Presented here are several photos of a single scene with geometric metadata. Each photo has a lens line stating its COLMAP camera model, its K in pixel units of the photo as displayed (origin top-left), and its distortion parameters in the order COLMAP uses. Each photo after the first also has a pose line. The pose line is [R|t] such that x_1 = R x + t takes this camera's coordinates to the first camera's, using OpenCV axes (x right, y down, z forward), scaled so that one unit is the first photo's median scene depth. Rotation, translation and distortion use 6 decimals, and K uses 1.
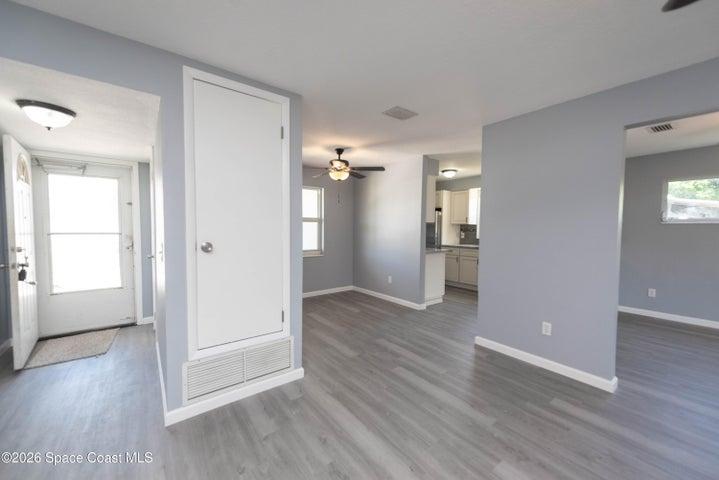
lens RADIAL K [[279.8, 0, 359.5], [0, 279.8, 240.0], [0, 0, 1]] dist [-0.000072, -0.000012]
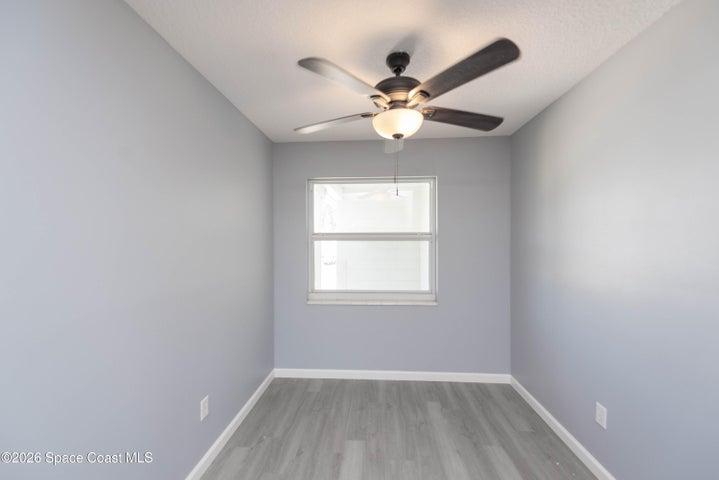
lens RADIAL K [[279.8, 0, 359.5], [0, 279.8, 240.0], [0, 0, 1]] dist [-0.000072, -0.000012]
pose [[0.753122, -0.013901, -0.657734, 0.109900], [-0.016659, 0.999053, -0.040190, -0.042779], [0.657670, 0.041225, 0.752177, 0.542064]]
